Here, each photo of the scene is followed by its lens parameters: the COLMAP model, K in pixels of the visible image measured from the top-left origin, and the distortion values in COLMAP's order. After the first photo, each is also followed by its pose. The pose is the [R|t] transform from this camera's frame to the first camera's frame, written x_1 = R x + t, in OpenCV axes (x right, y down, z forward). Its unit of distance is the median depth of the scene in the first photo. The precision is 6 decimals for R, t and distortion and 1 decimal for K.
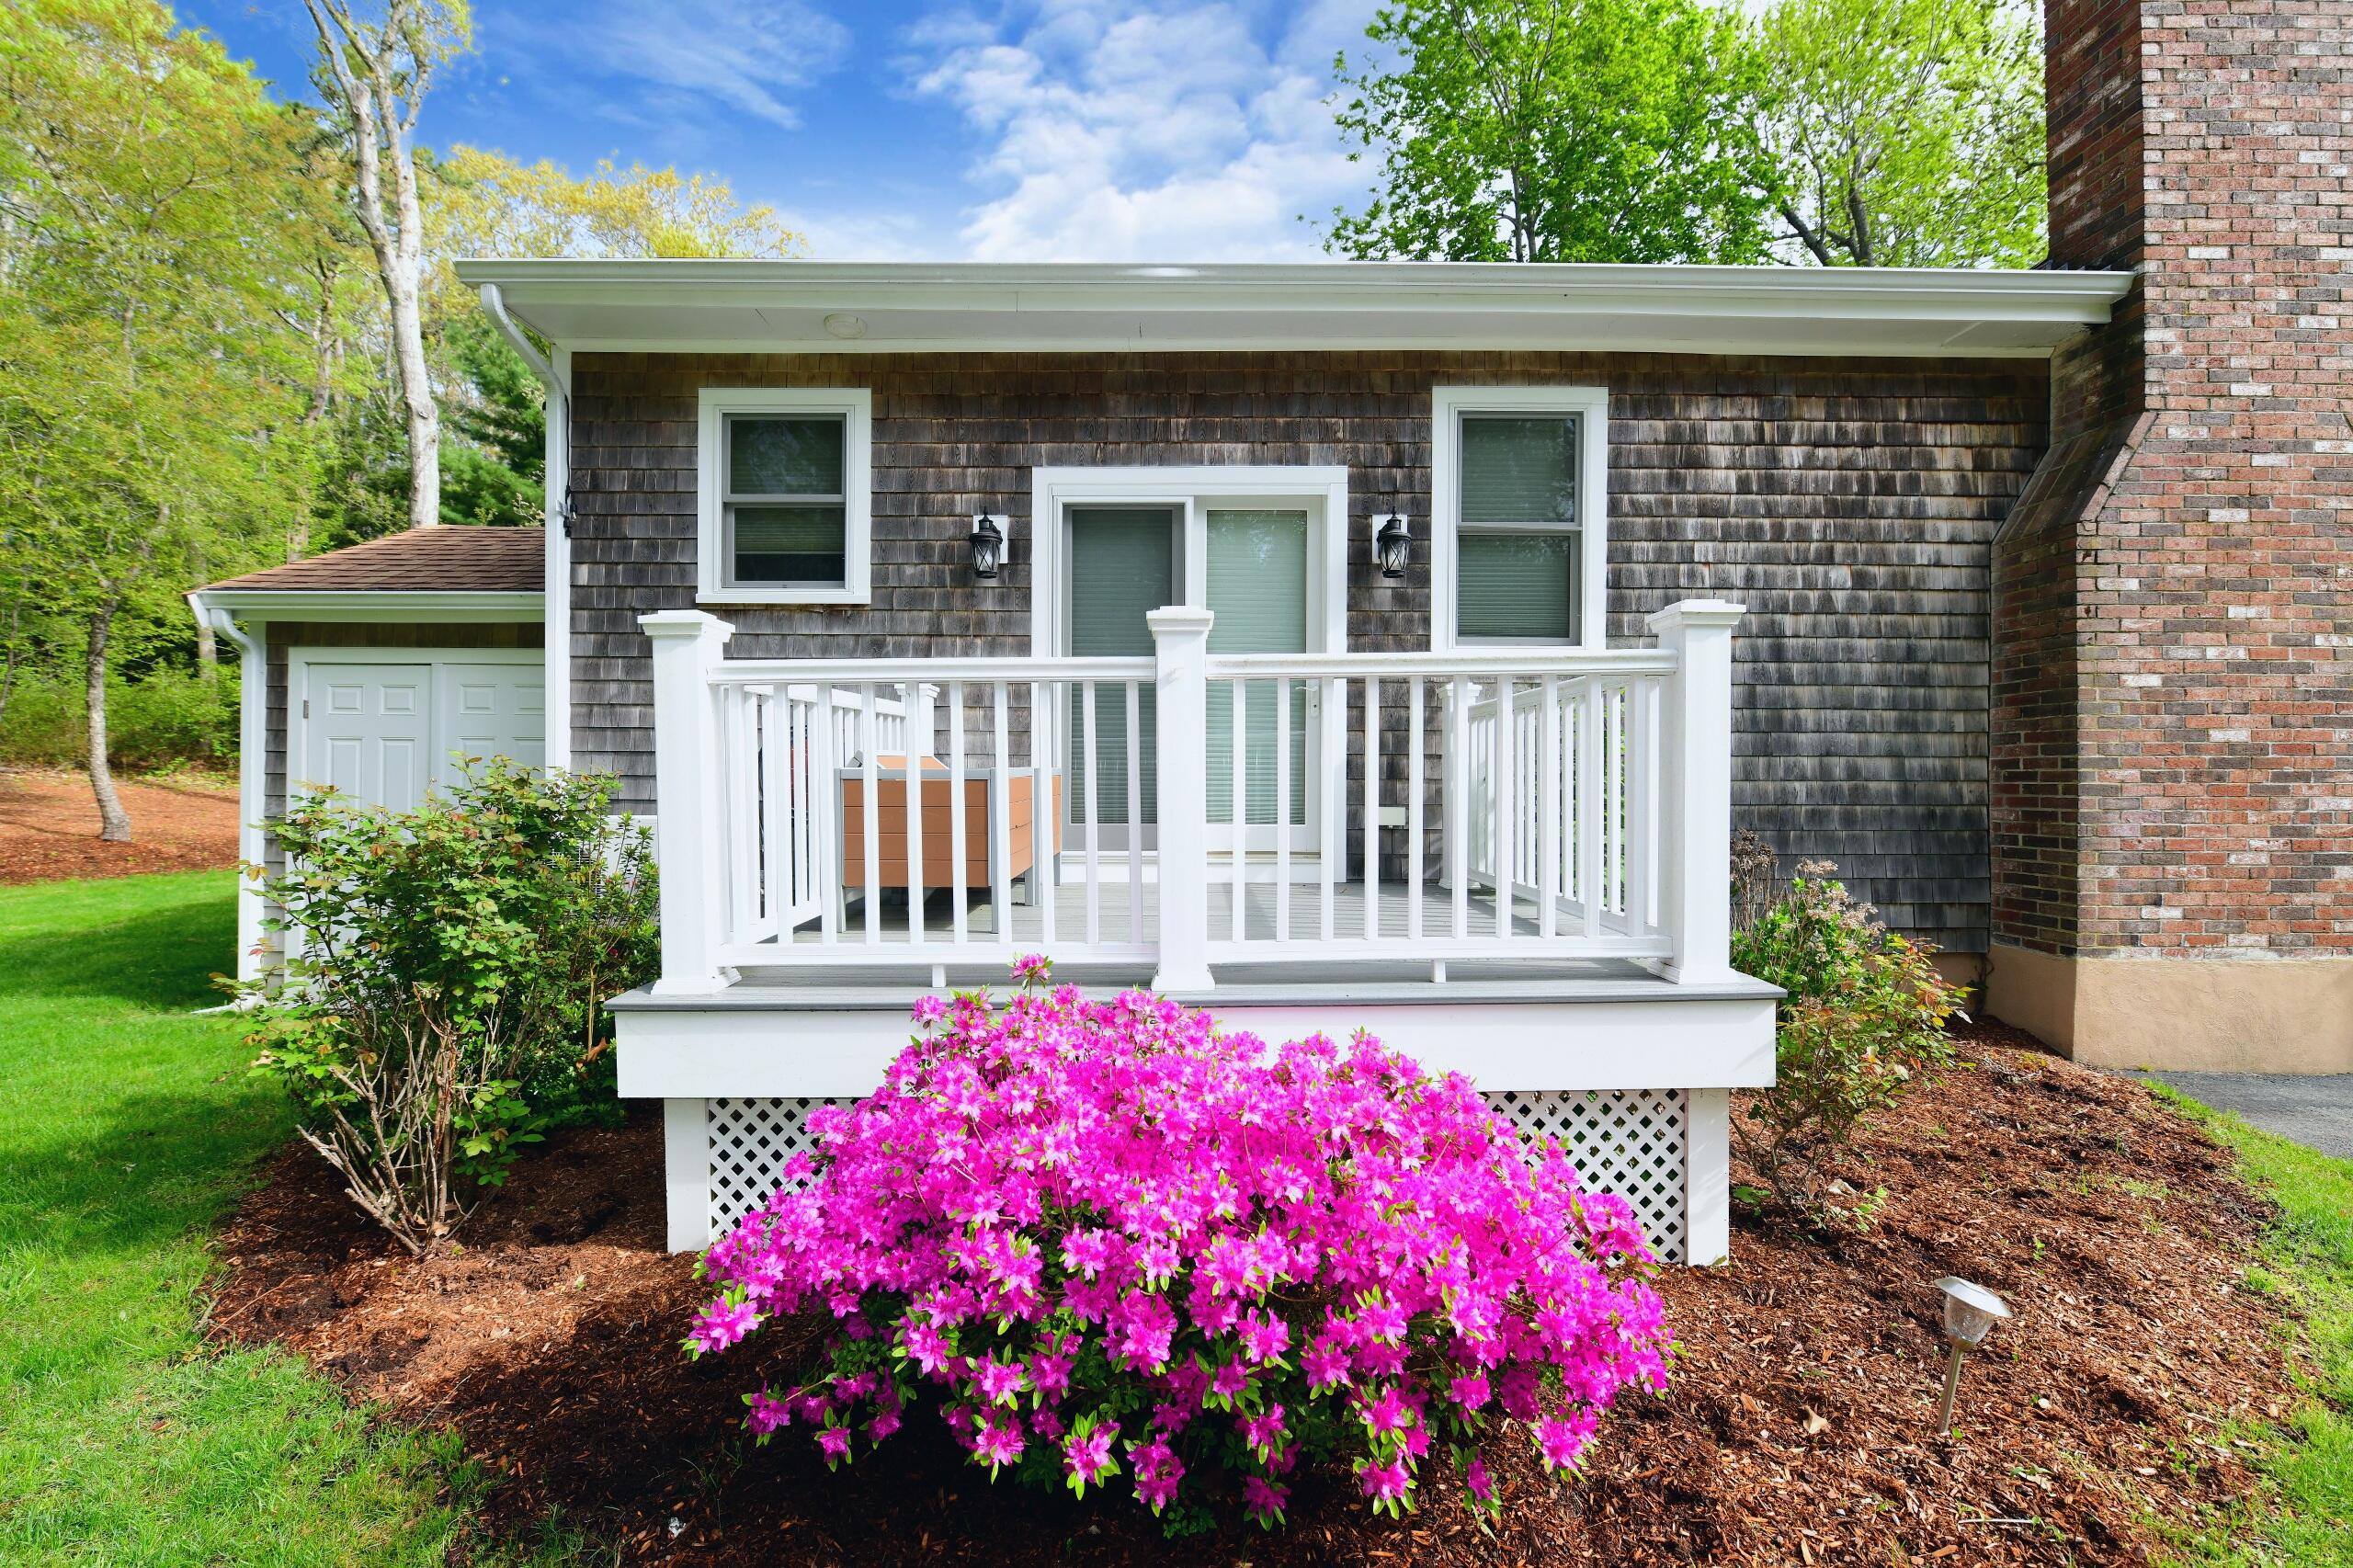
lens RADIAL K [[932.1, 0, 1177.4], [0, 932.1, 788.2], [0, 0, 1]] dist [-0.007319, 0.000051]
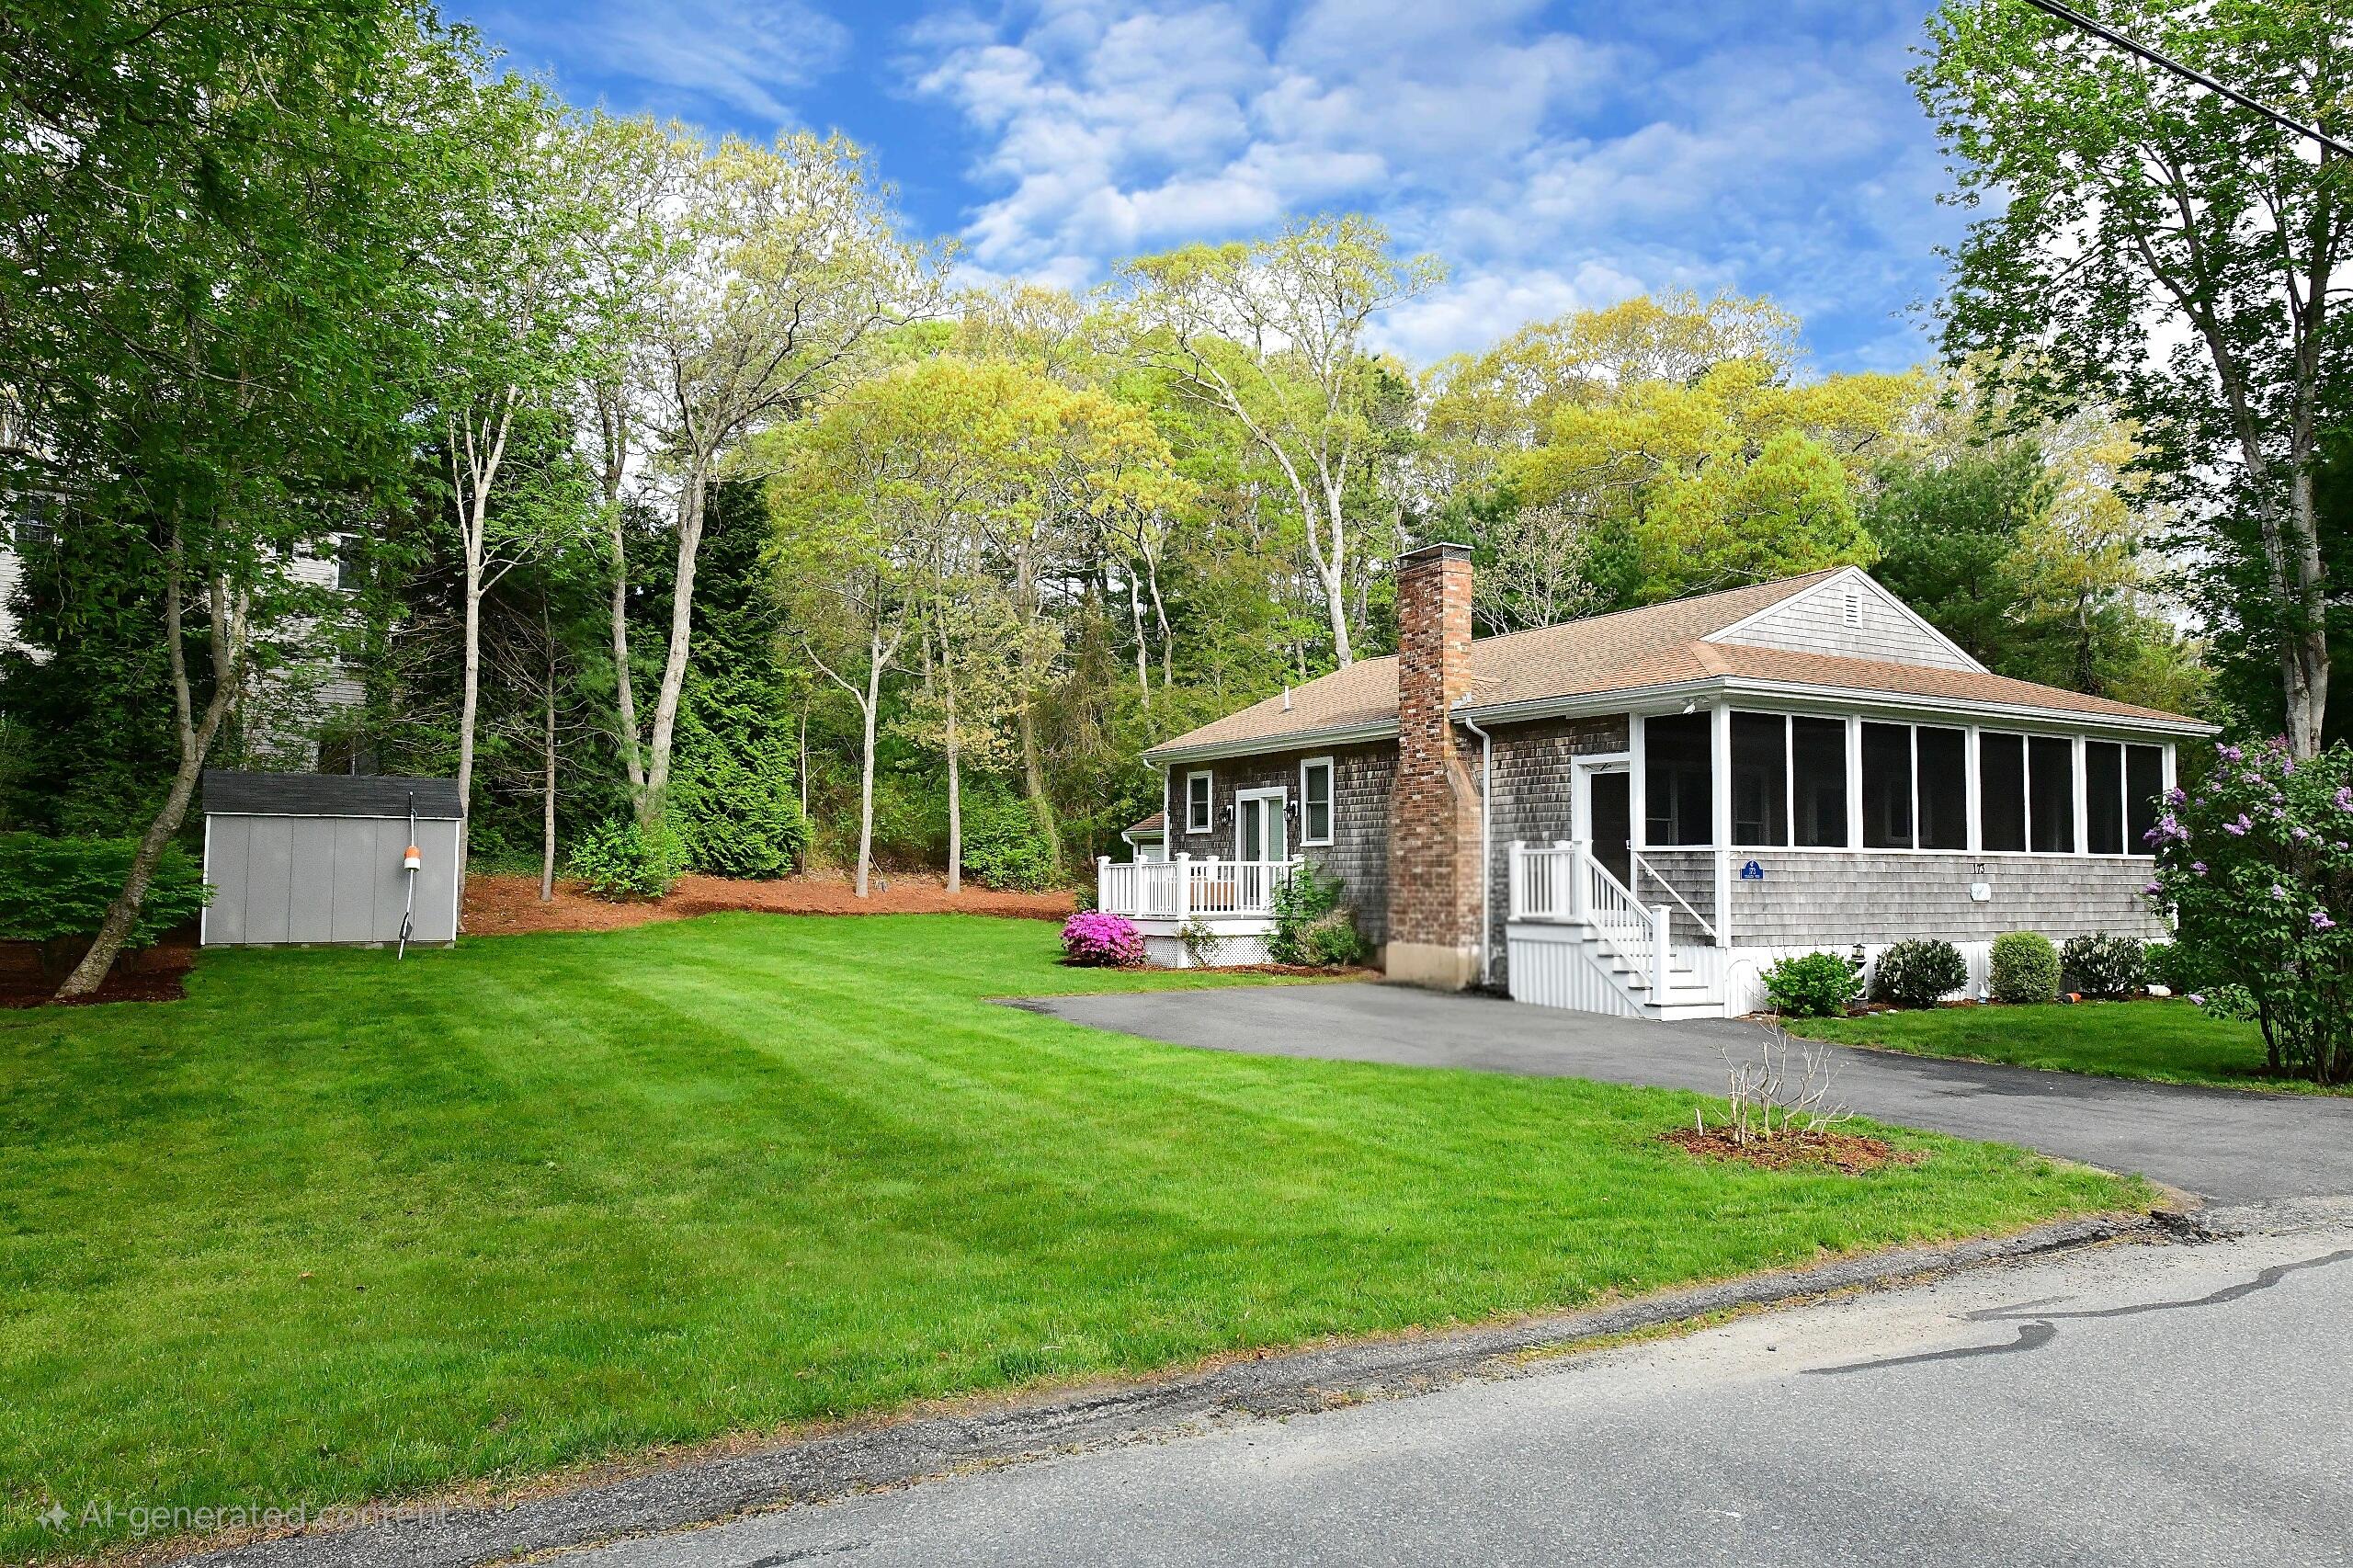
lens RADIAL K [[1560.2, 0, 1175.0], [0, 1560.2, 795.8], [0, 0, 1]] dist [0.005322, 0.002025]
pose [[0.492491, -0.045405, -0.869133, 4.658461], [-0.012771, 0.998154, -0.059382, 0.011681], [0.870224, 0.040345, 0.491001, -1.969524]]
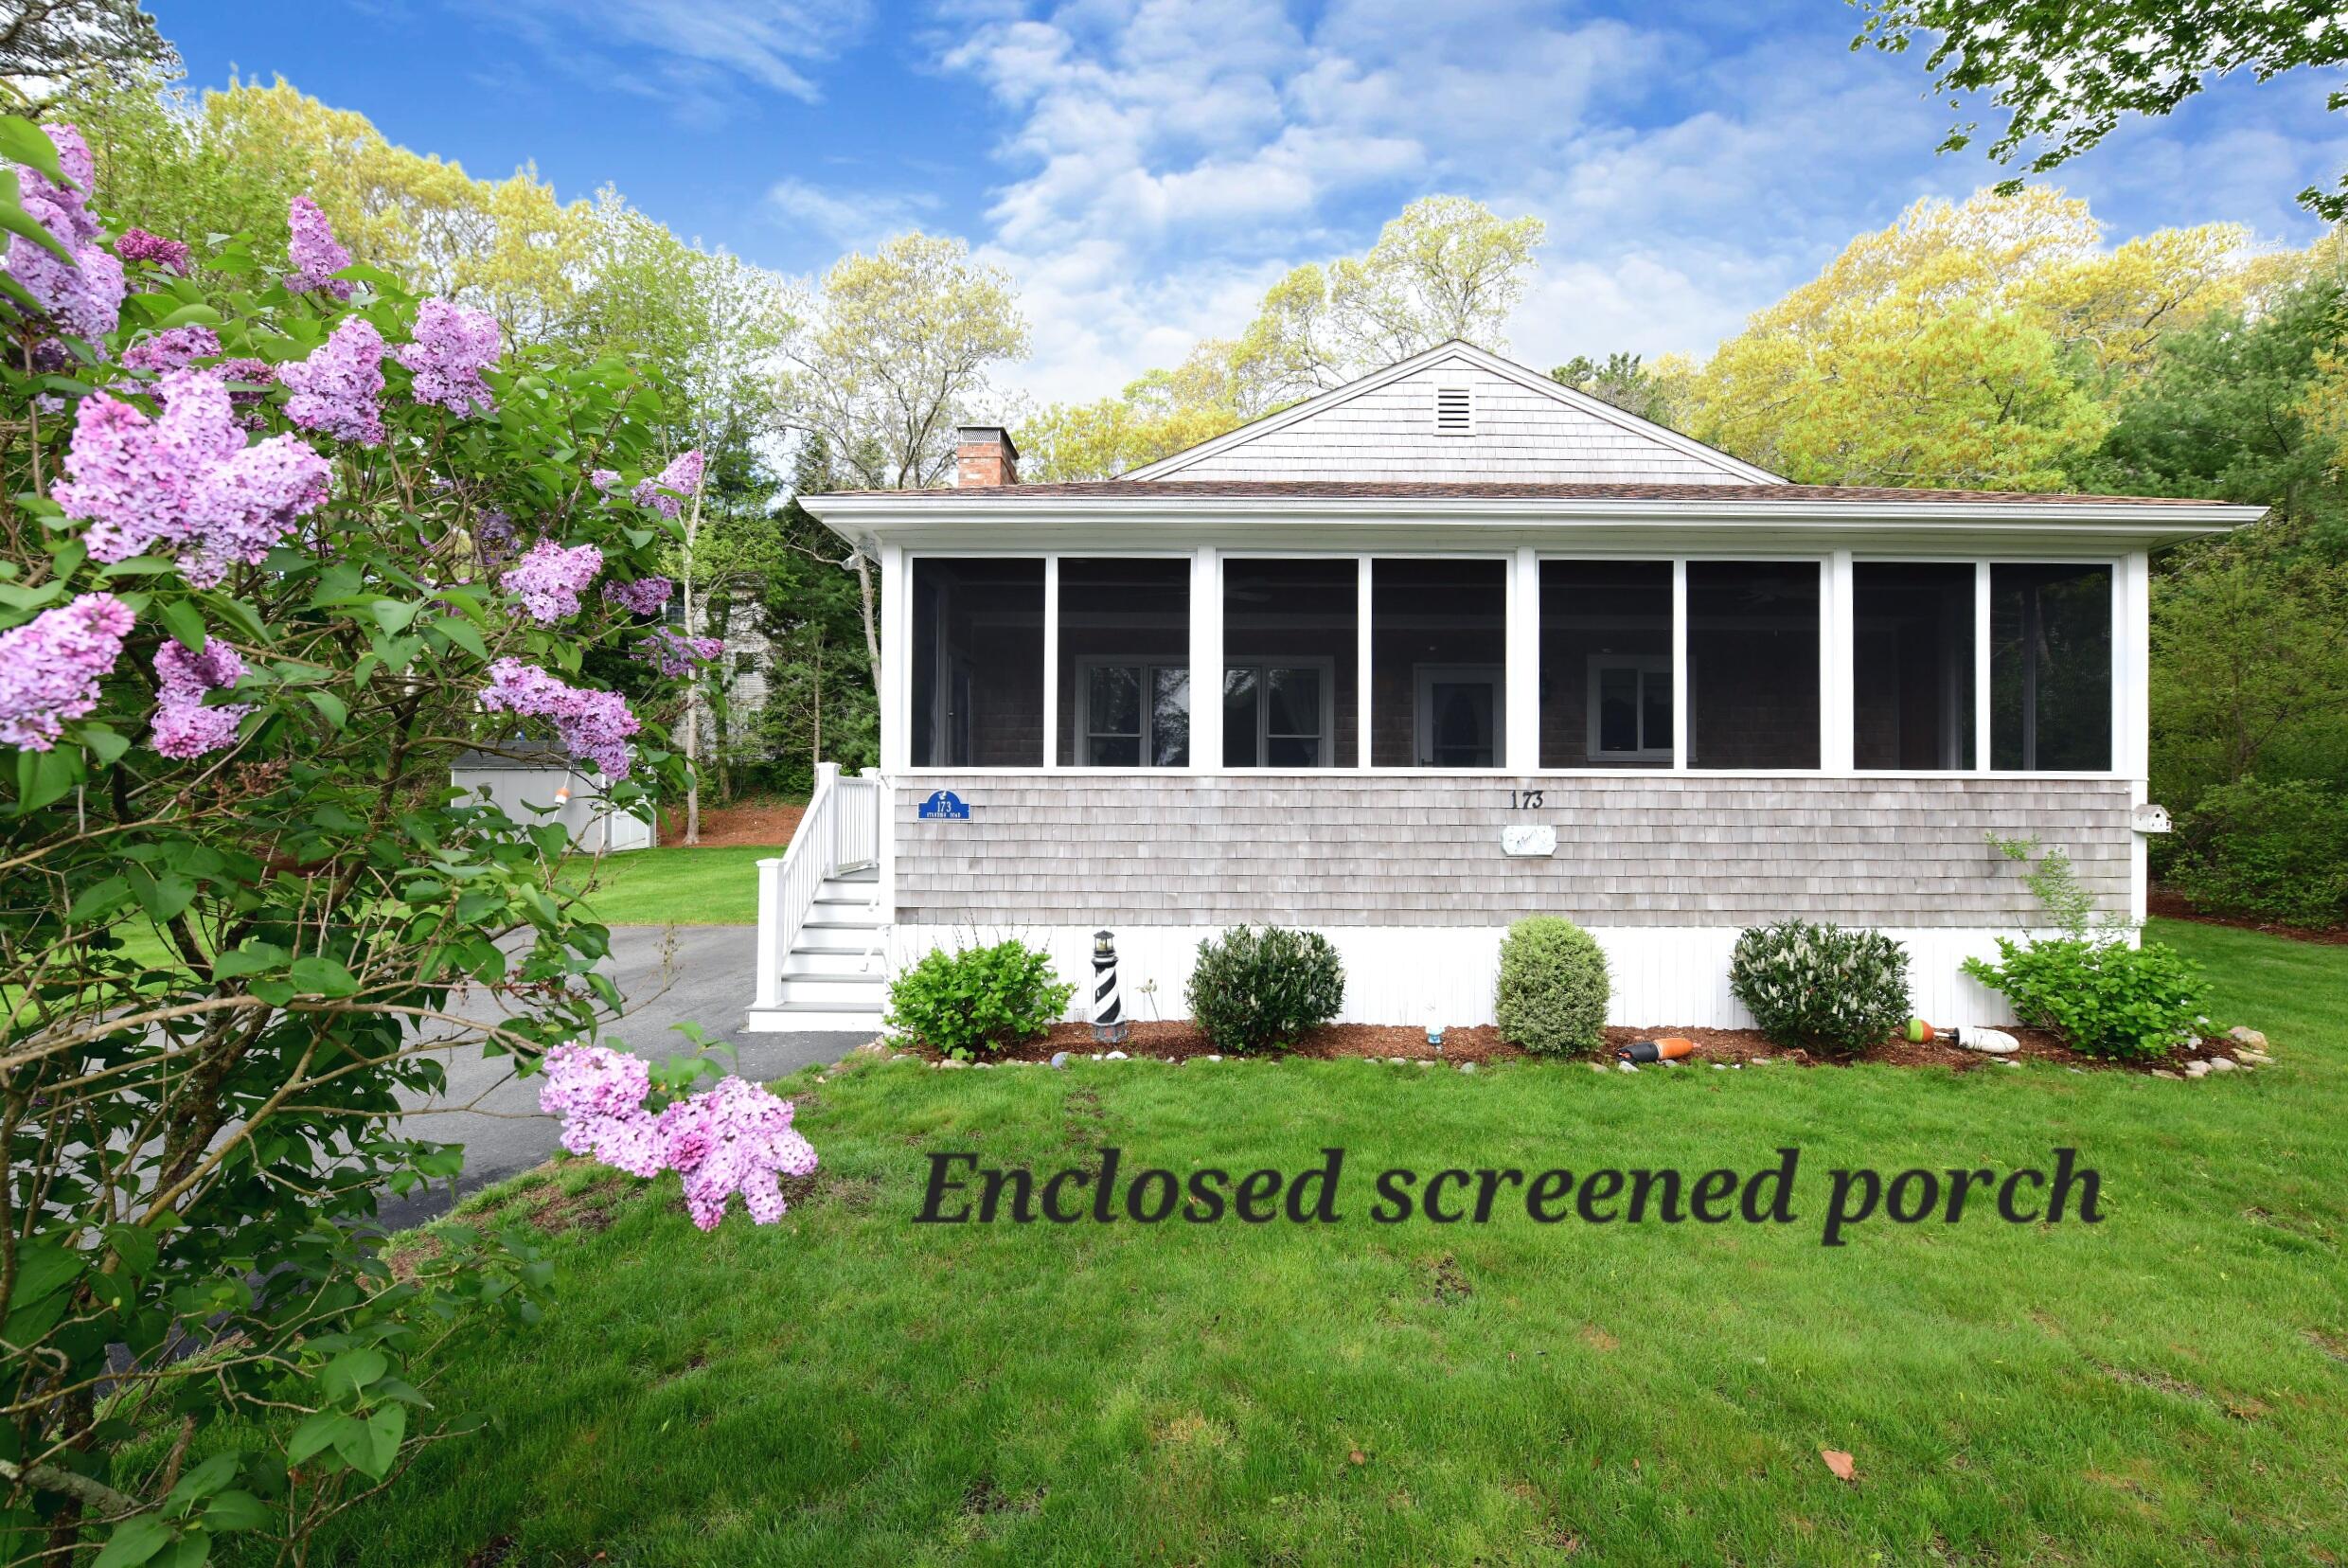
lens RADIAL K [[930.1, 0, 1199.1], [0, 930.1, 805.3], [0, 0, 1]] dist [-0.007319, 0.000051]
pose [[-0.002359, 0.002117, -0.999995, 3.483836], [-0.012048, 0.999925, 0.002145, -0.058690], [0.999925, 0.012053, -0.002334, 1.496995]]
